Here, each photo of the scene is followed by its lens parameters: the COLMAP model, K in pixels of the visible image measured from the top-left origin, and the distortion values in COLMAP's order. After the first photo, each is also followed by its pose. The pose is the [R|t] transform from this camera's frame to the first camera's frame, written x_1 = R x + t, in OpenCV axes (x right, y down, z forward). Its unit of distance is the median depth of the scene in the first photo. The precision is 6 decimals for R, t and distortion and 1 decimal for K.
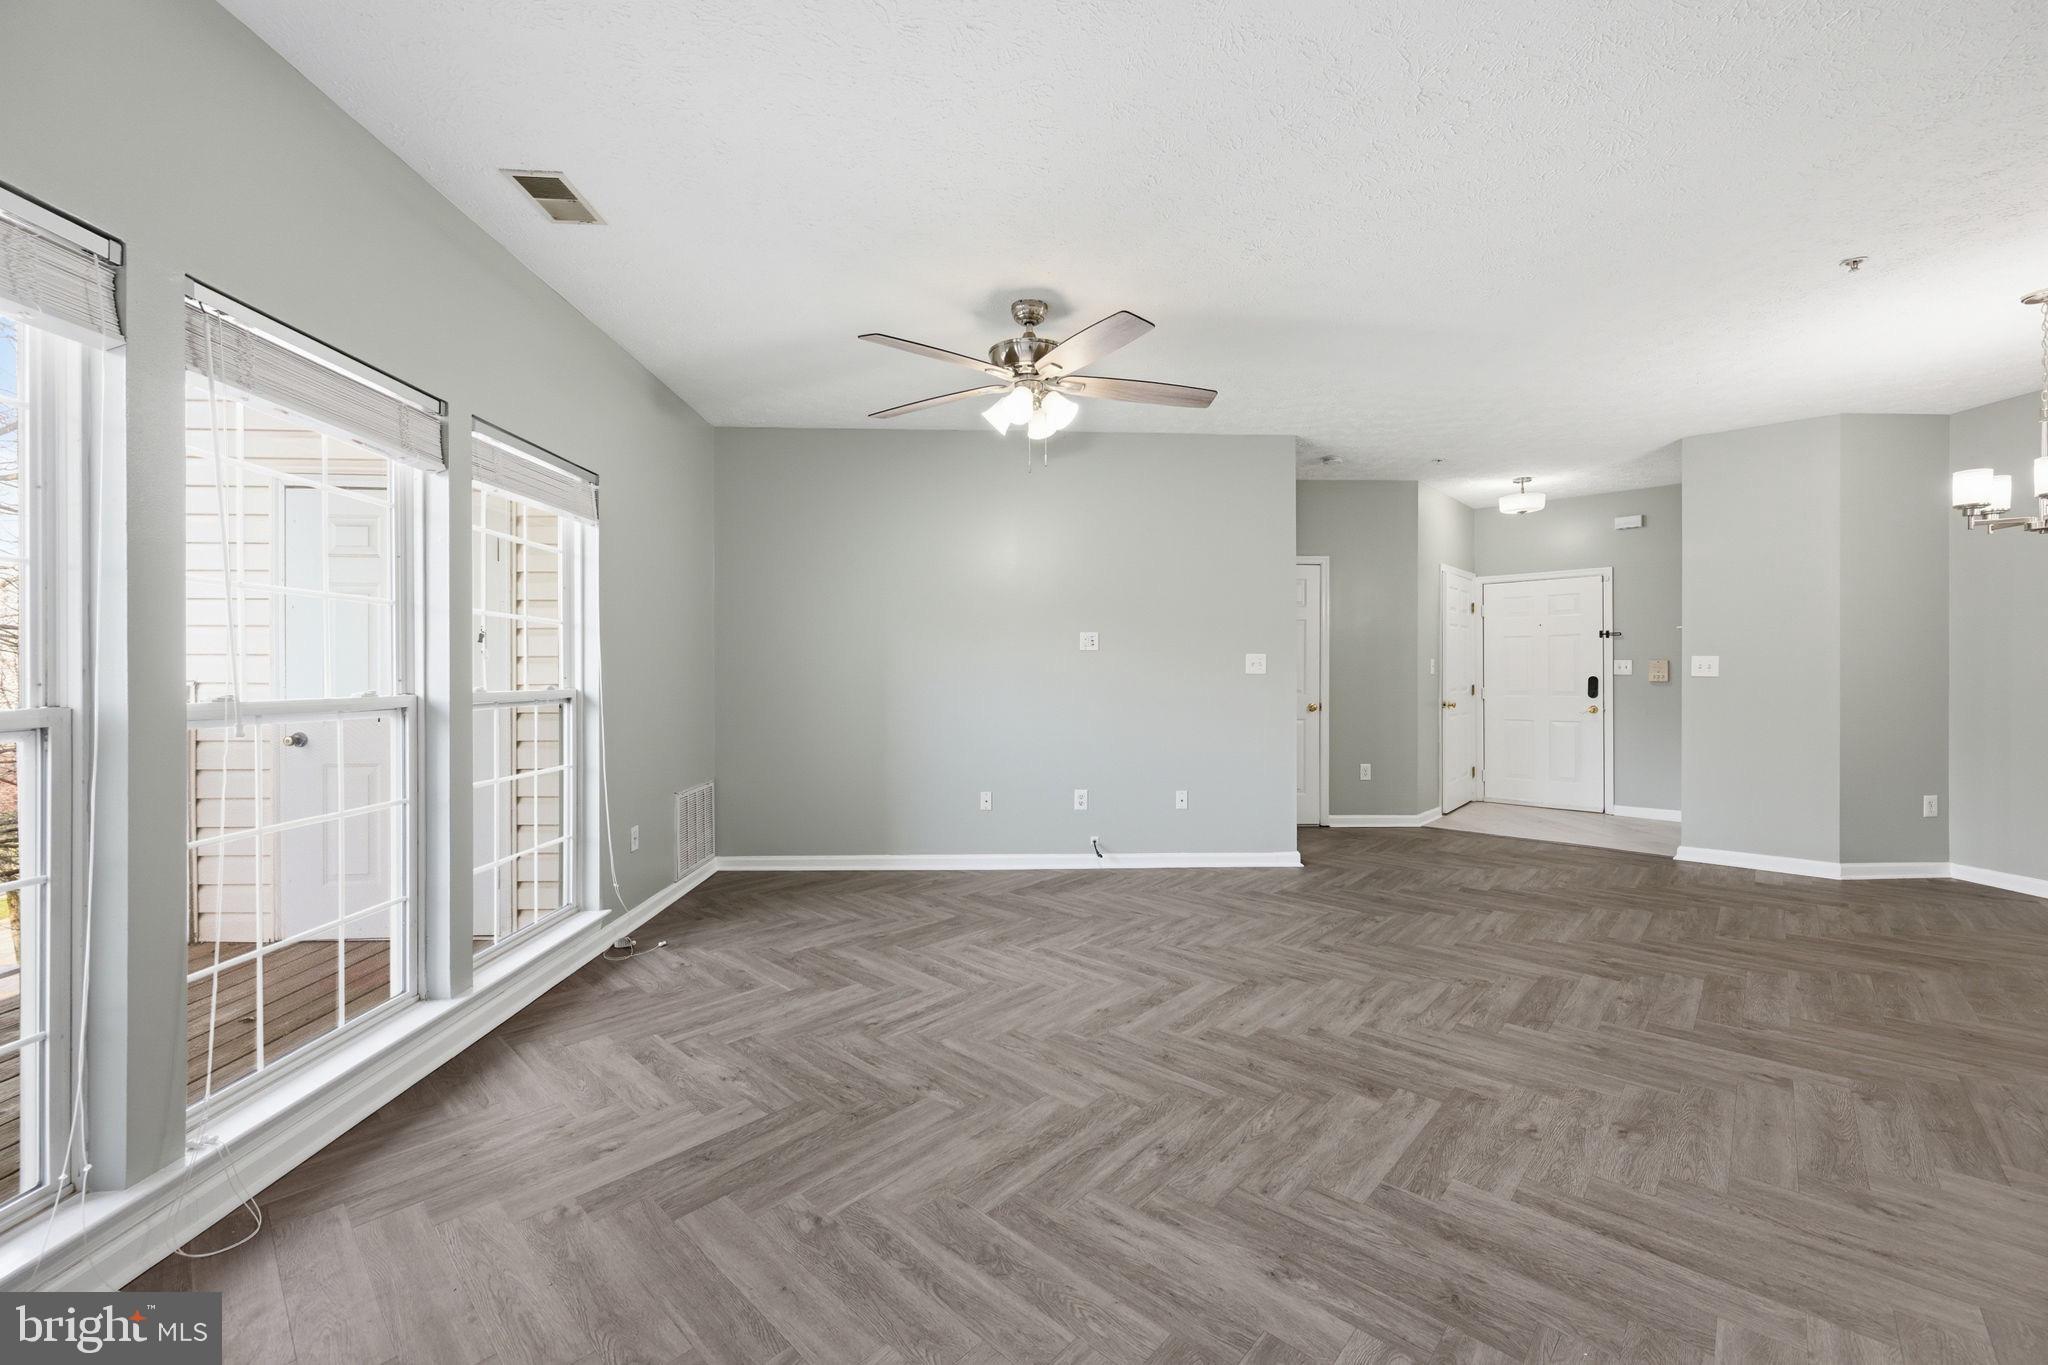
lens RADIAL K [[798.6, 0, 1025.4], [0, 798.6, 674.3], [0, 0, 1]] dist [-0.000421, 0.000174]
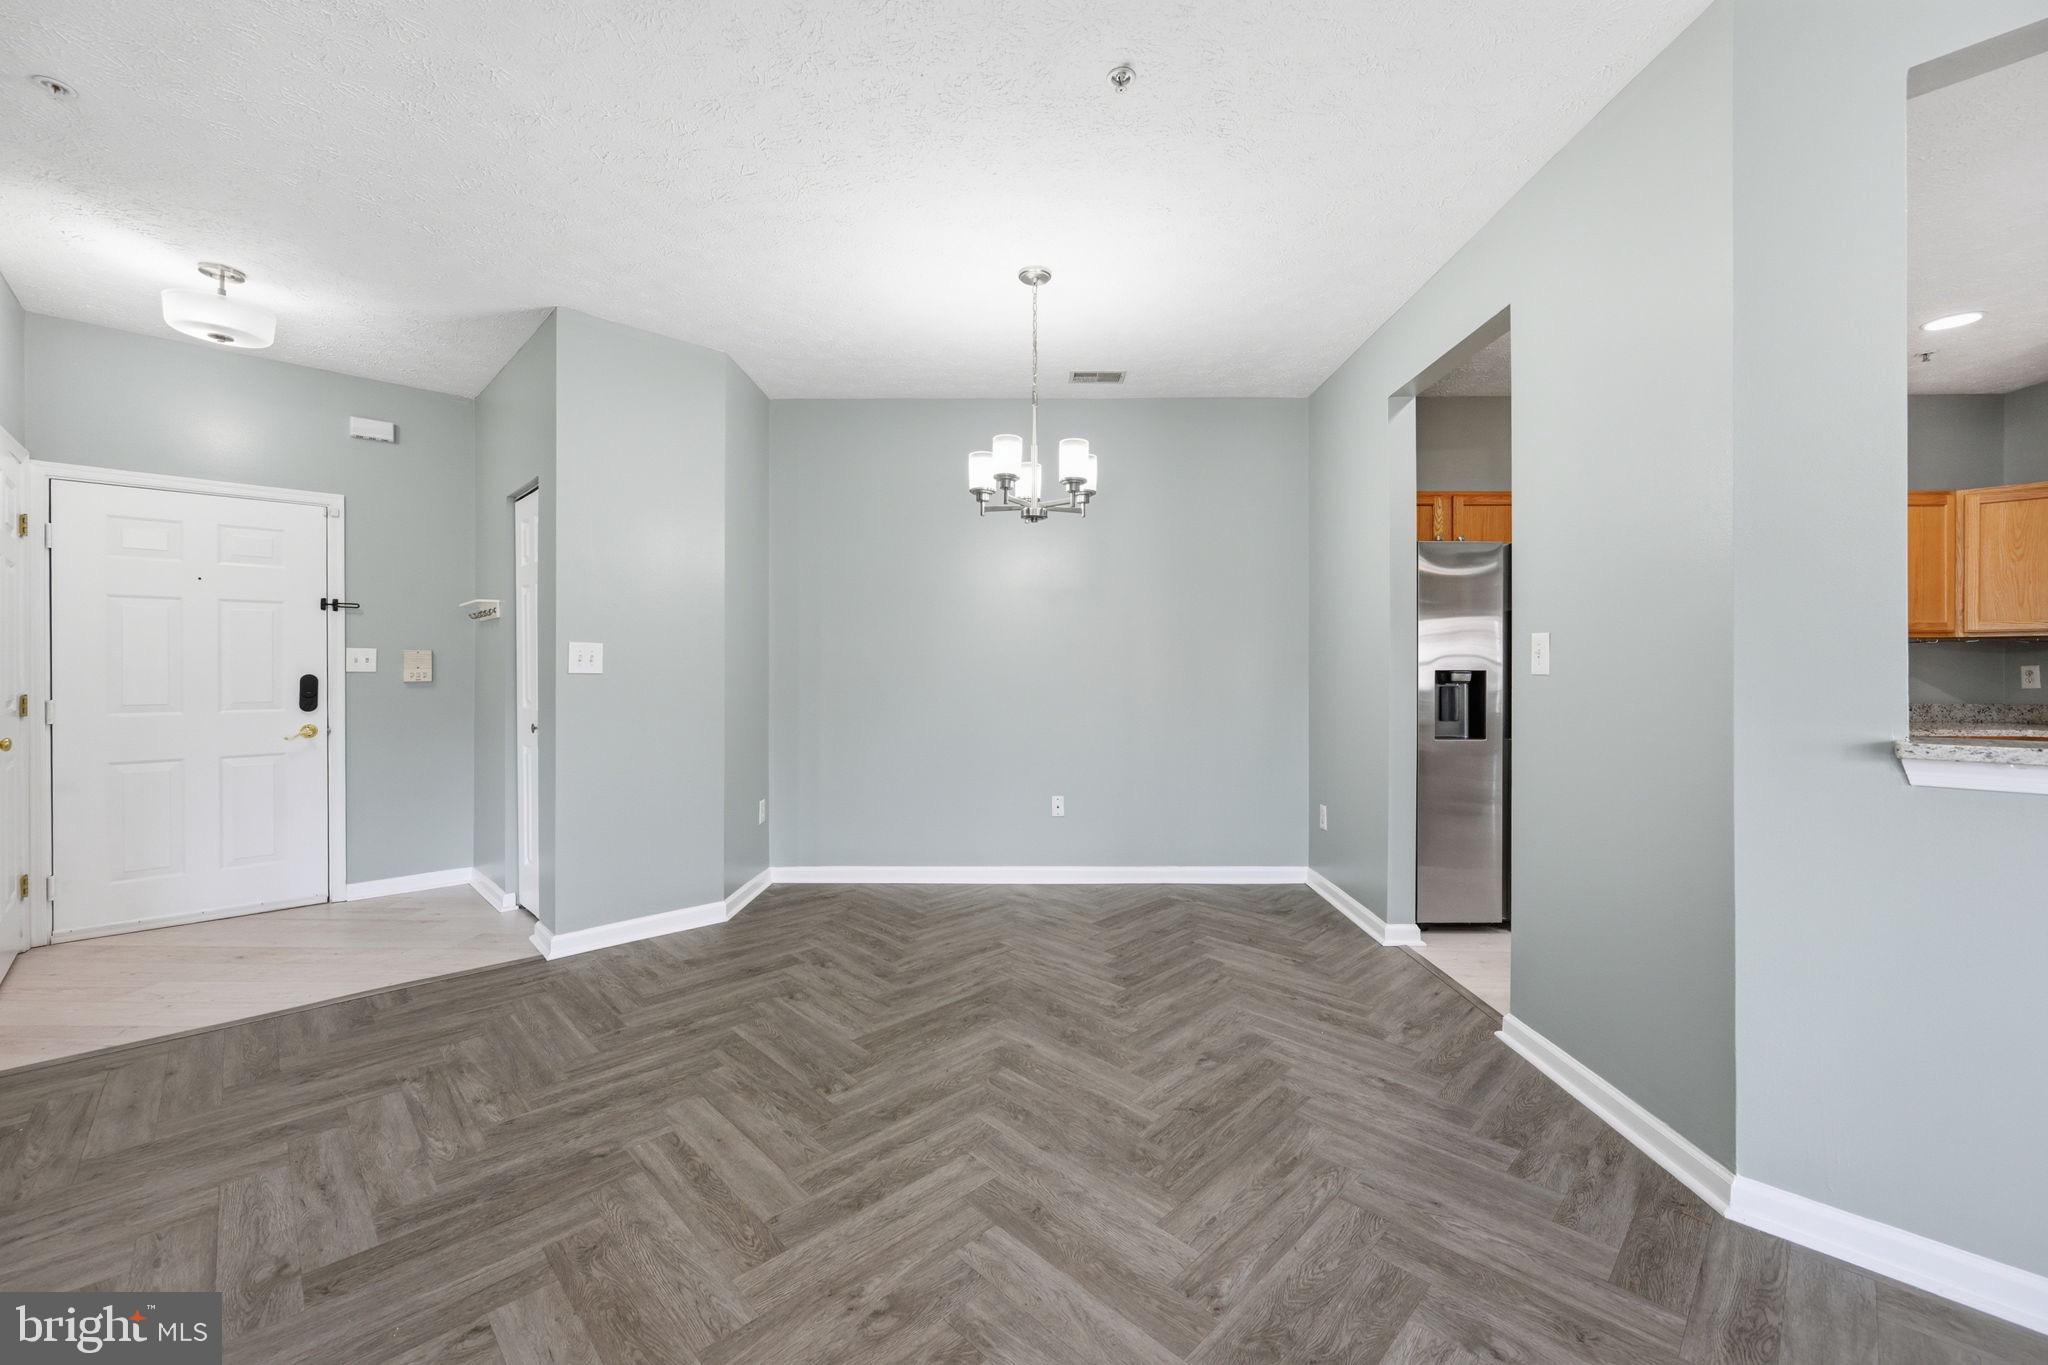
lens RADIAL K [[809.9, 0, 1027.7], [0, 809.9, 669.7], [0, 0, 1]] dist [-0.001159, -0.000182]
pose [[0.044699, 0.003690, 0.998994, 0.293101], [0.002355, 0.999990, -0.003799, 0.004714], [-0.998998, 0.002523, 0.044690, 0.942215]]
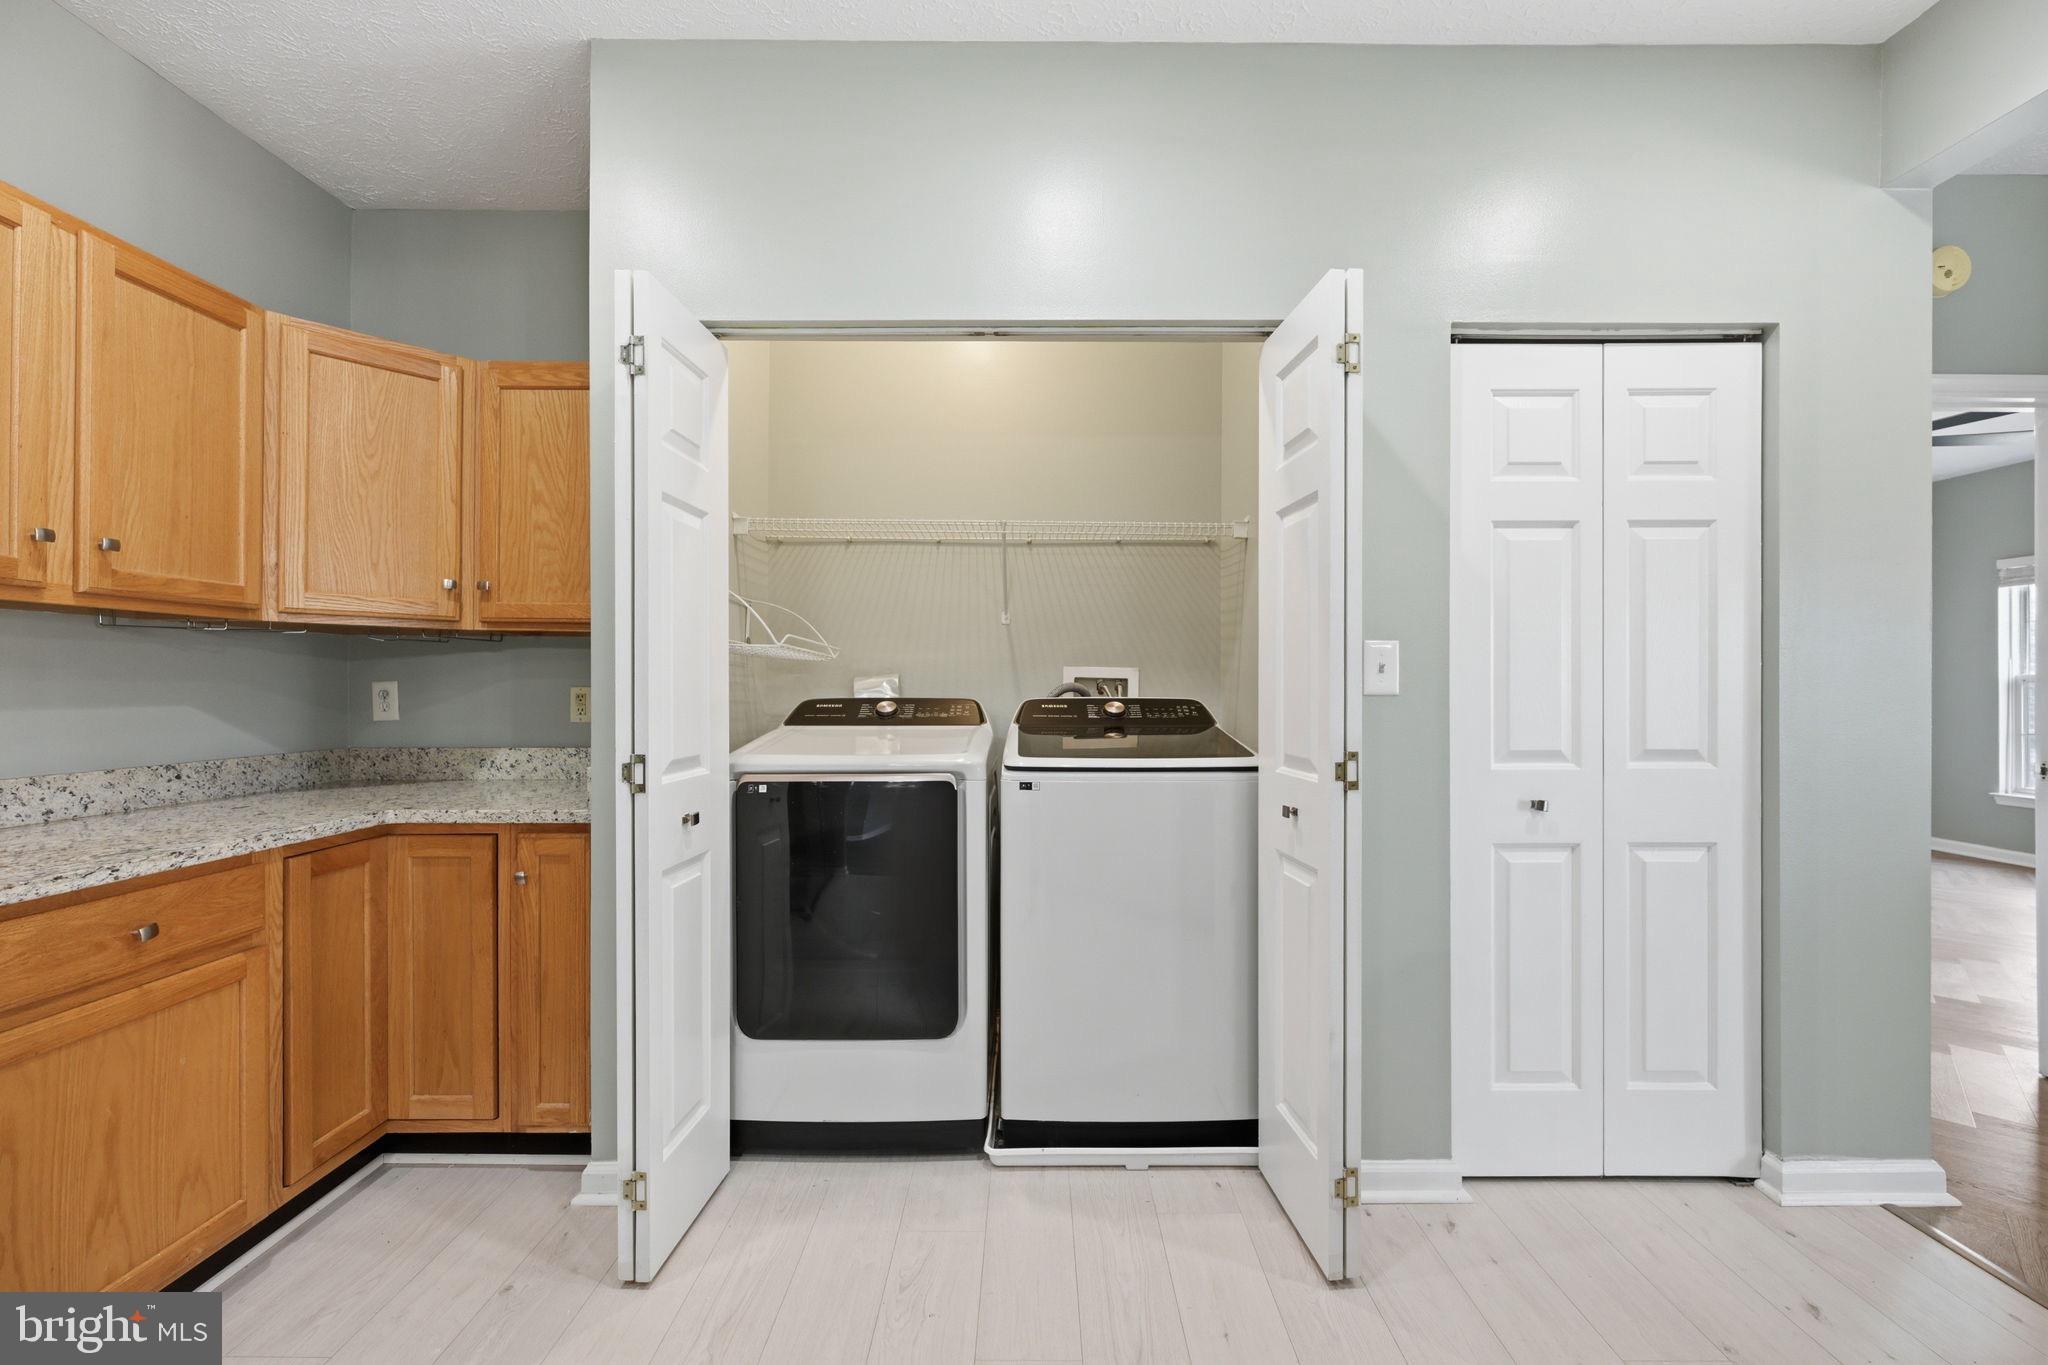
lens RADIAL K [[801.8, 0, 1030.5], [0, 801.8, 683.8], [0, 0, 1]] dist [-0.003342, -0.000457]
pose [[-0.999589, 0.000917, 0.028651, 1.060957], [0.000929, 0.999999, 0.000423, -0.001019], [-0.028650, 0.000449, -0.999589, 0.096259]]
